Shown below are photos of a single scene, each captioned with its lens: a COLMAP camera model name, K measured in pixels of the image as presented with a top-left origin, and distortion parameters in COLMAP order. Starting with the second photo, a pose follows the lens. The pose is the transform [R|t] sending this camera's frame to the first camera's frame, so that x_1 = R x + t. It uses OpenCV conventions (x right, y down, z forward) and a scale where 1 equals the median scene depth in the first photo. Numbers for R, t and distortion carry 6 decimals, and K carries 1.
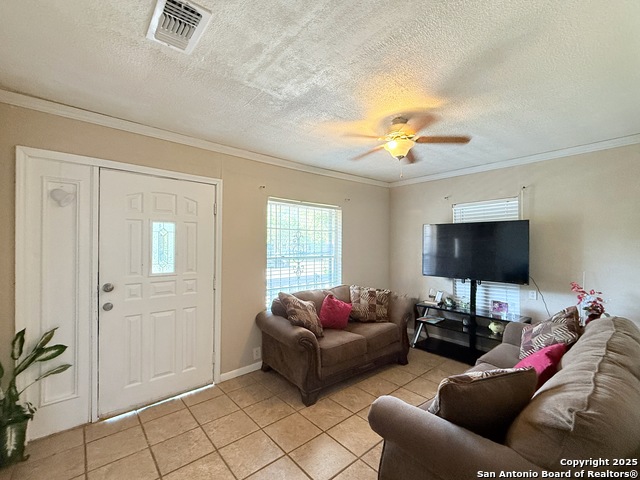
lens RADIAL K [[283.4, 0, 321.6], [0, 283.4, 242.7], [0, 0, 1]] dist [0.001946, -0.000066]
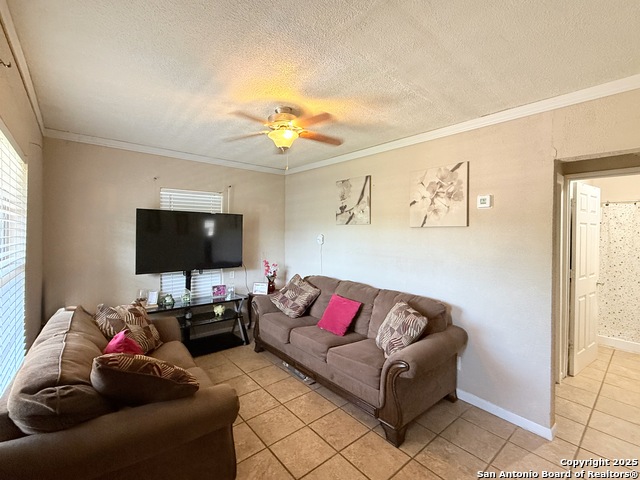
lens RADIAL K [[283.4, 0, 323.0], [0, 283.4, 234.8], [0, 0, 1]] dist [0.001946, -0.000066]
pose [[0.005979, -0.012661, 0.999902, -0.790990], [-0.019119, 0.999736, 0.012773, -0.022925], [-0.999799, -0.019194, 0.005735, 0.976487]]
